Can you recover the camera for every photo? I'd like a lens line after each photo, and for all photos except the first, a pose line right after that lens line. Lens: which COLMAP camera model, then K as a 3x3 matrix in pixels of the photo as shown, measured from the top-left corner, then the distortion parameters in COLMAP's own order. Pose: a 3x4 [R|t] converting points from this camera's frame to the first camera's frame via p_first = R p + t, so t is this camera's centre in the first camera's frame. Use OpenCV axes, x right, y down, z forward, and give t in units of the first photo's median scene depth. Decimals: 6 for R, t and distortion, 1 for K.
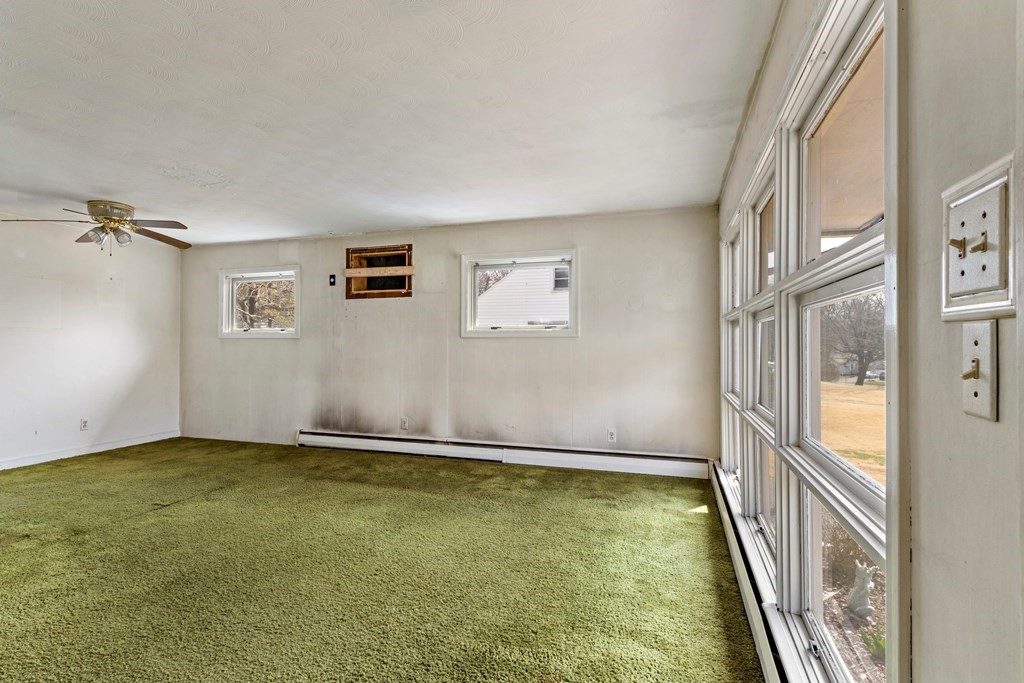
lens RADIAL K [[496.1, 0, 512.0], [0, 496.1, 341.5], [0, 0, 1]] dist [-0.000196, -0.000072]
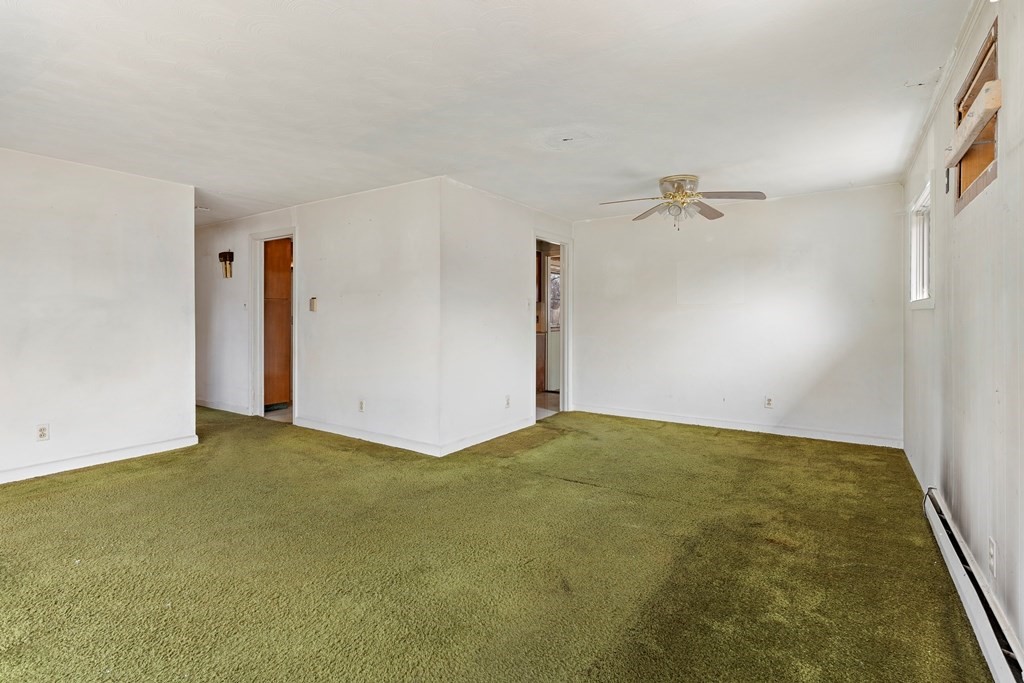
lens RADIAL K [[495.8, 0, 510.2], [0, 495.8, 330.8], [0, 0, 1]] dist [0.000121, -0.000083]
pose [[-0.279335, 0.025697, -0.959850, 0.221525], [0.007860, 0.999670, 0.024475, 0.001161], [0.960162, -0.000708, -0.279445, 0.879268]]
